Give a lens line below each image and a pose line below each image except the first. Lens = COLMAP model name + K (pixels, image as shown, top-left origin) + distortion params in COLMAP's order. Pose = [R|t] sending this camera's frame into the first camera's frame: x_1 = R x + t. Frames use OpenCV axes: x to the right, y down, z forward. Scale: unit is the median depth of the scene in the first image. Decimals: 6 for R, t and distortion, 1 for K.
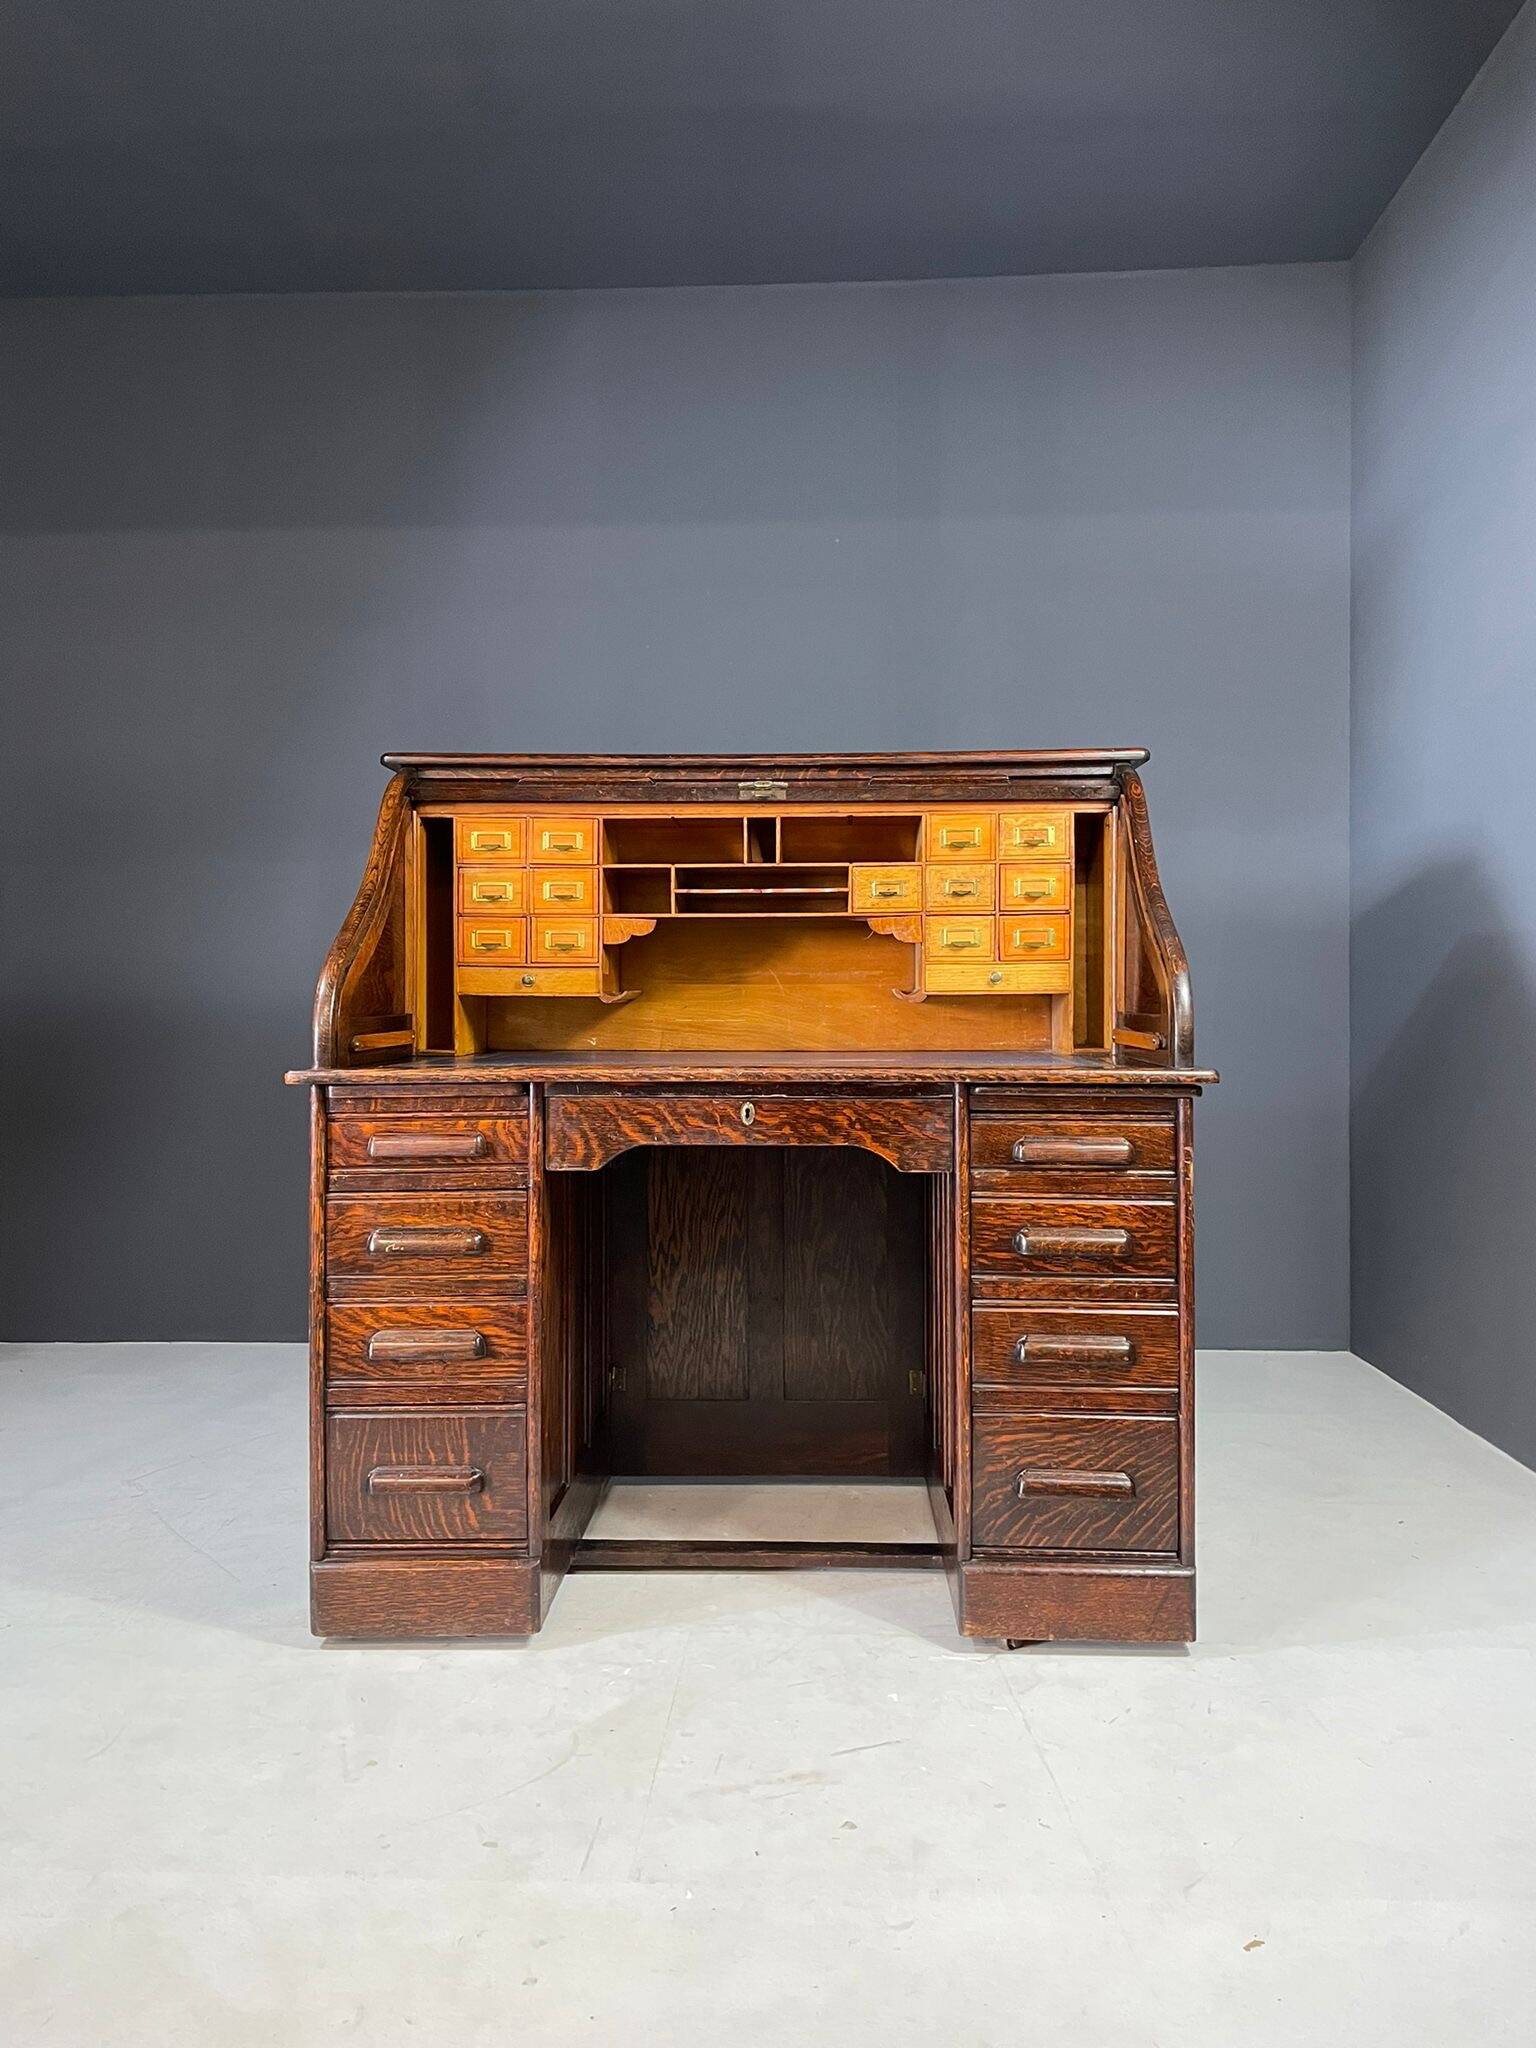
lens RADIAL K [[1562.0, 0, 772.0], [0, 1562.0, 1011.3], [0, 0, 1]] dist [0.091809, -0.128469]
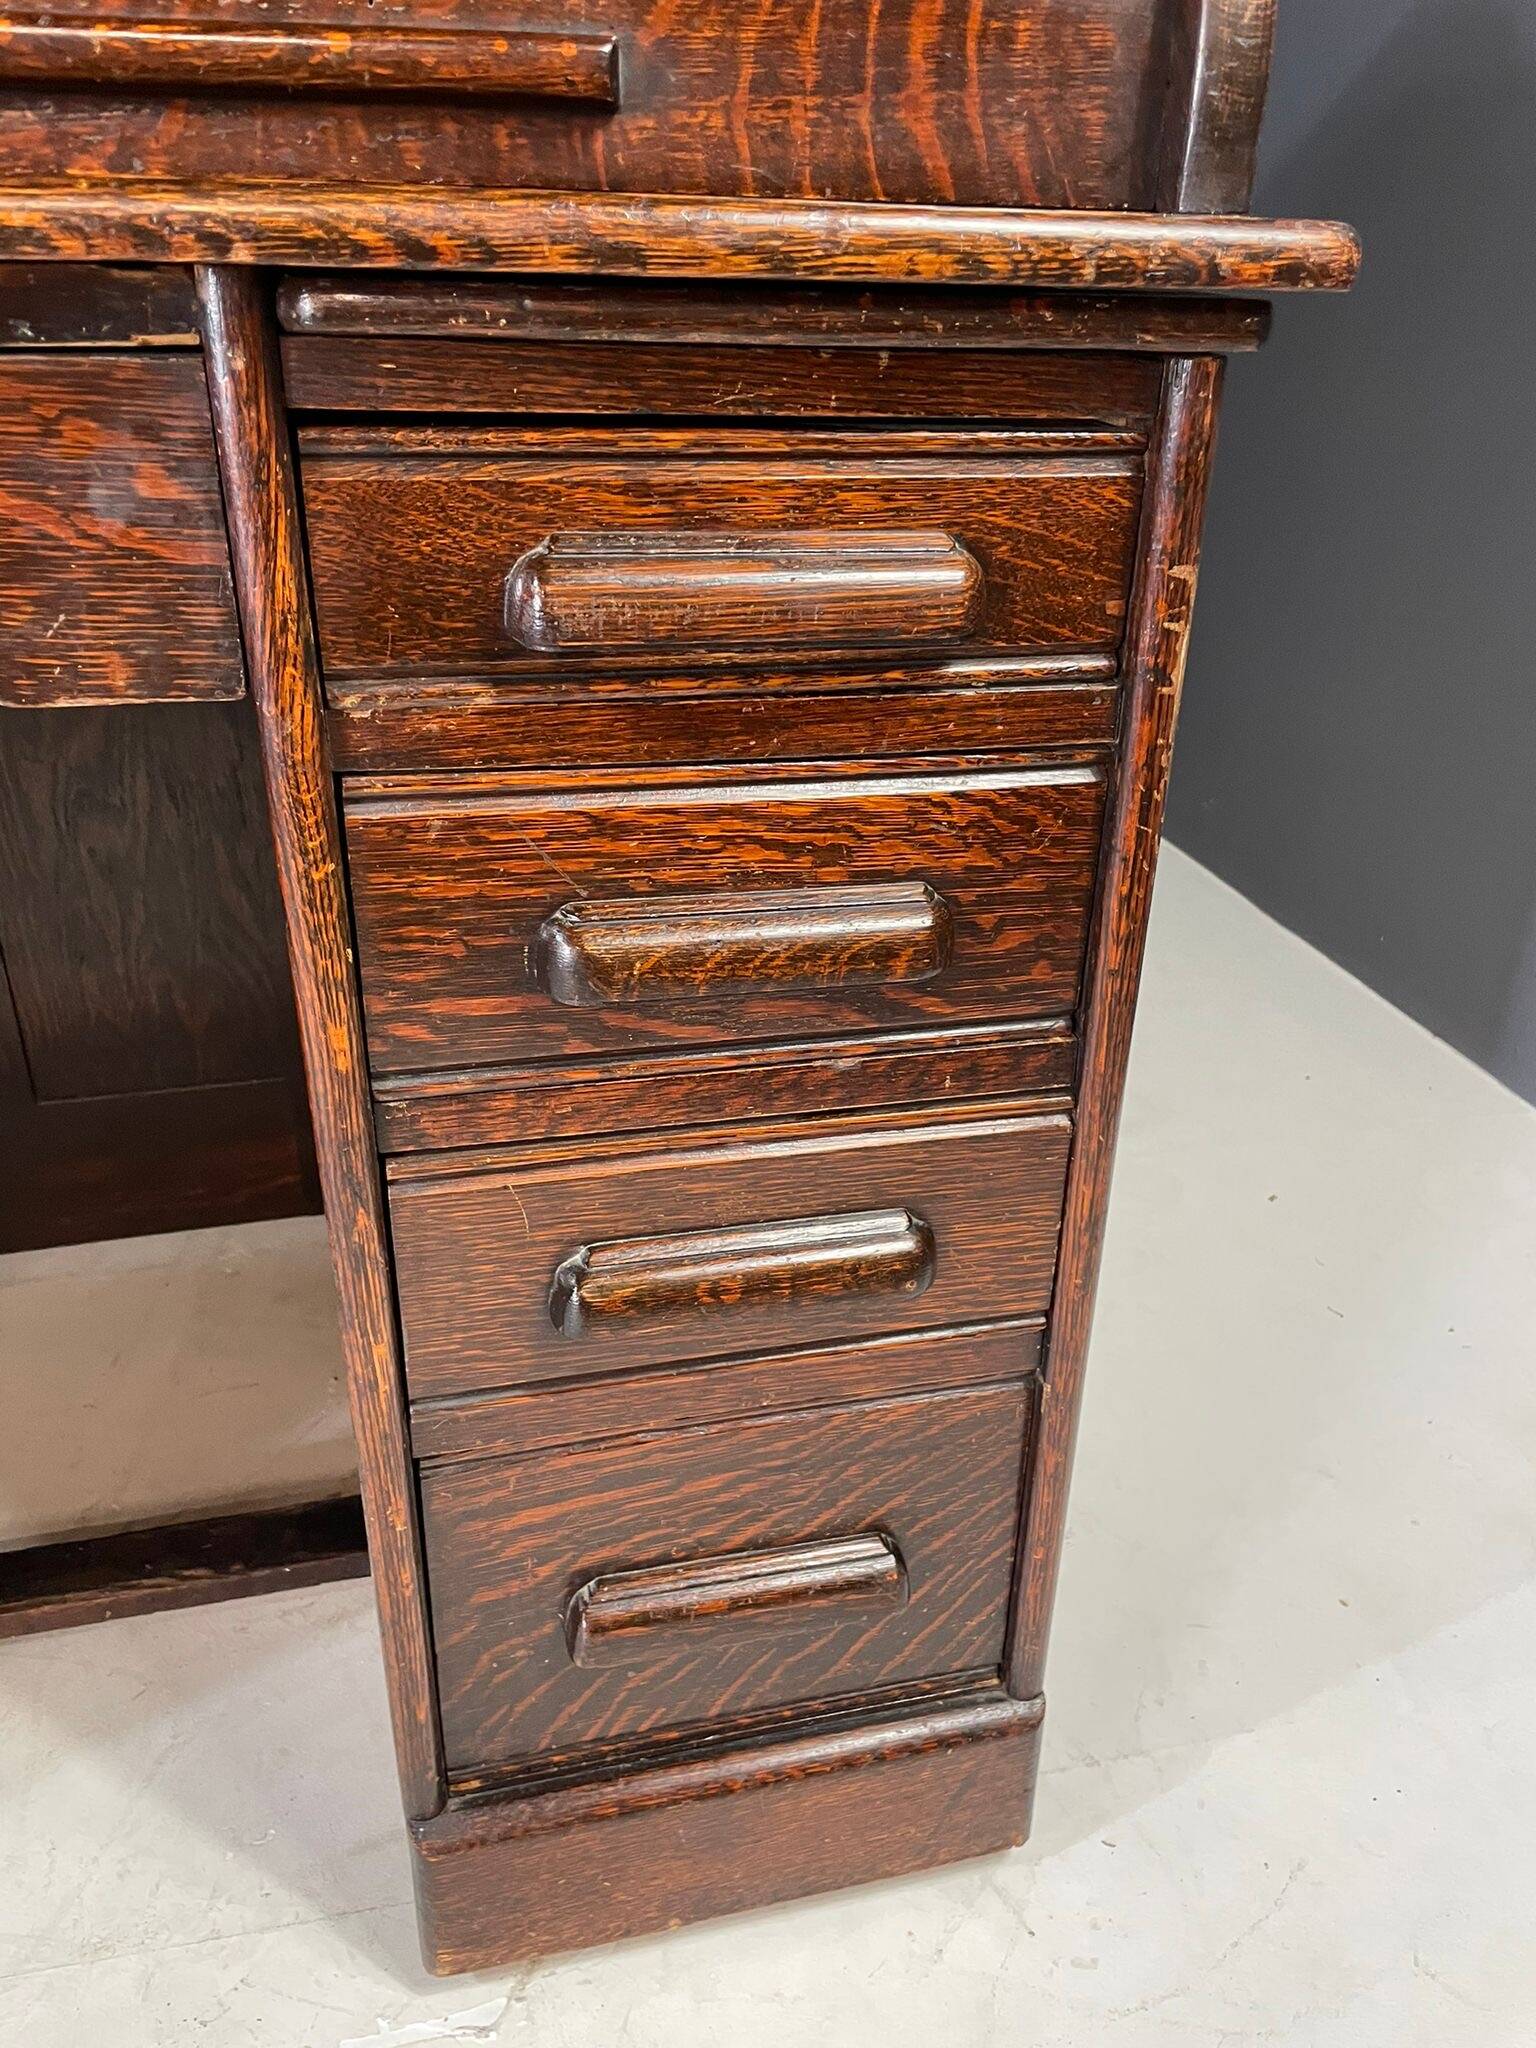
lens RADIAL K [[1562.0, 0, 794.3], [0, 1562.0, 1040.2], [0, 0, 1]] dist [0.091809, -0.128469]
pose [[0.958762, -0.107000, 0.263298, 0.125523], [-0.023081, 0.894049, 0.447374, 0.041050], [-0.283271, -0.435003, 0.854711, 0.751629]]
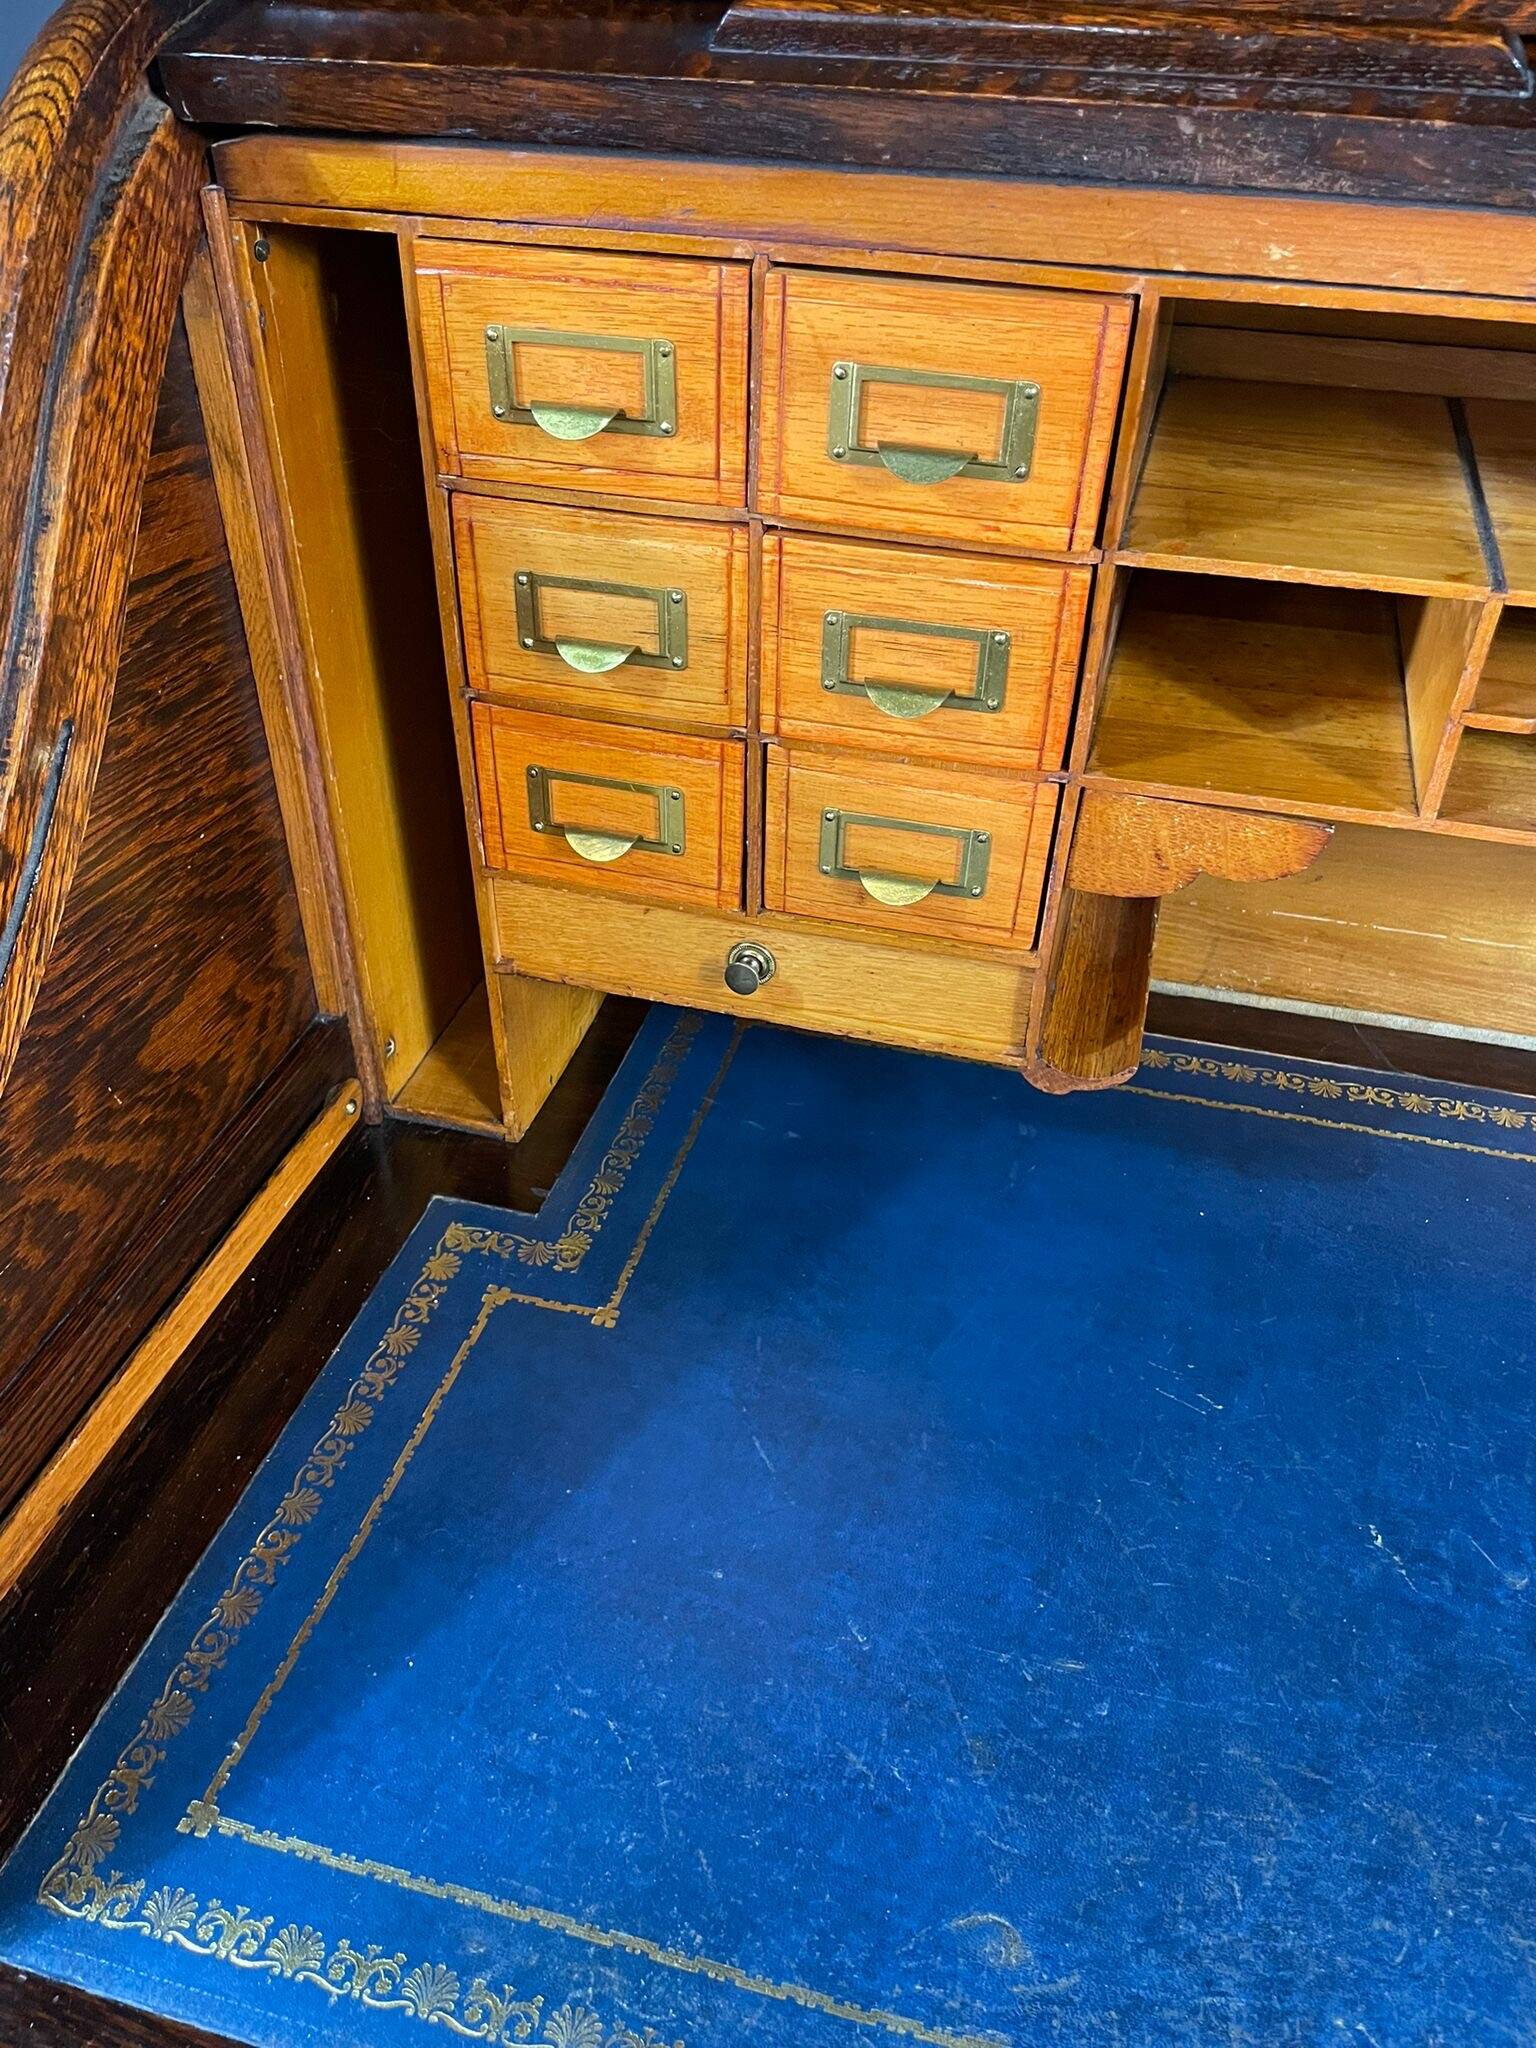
lens RADIAL K [[1562.0, 0, 764.0], [0, 1562.0, 1040.2], [0, 0, 1]] dist [0.091809, -0.128469]
pose [[0.973548, 0.149374, -0.172894, -0.129281], [-0.016989, 0.801931, 0.597175, -0.194206], [0.227852, -0.578440, 0.783256, 0.952065]]
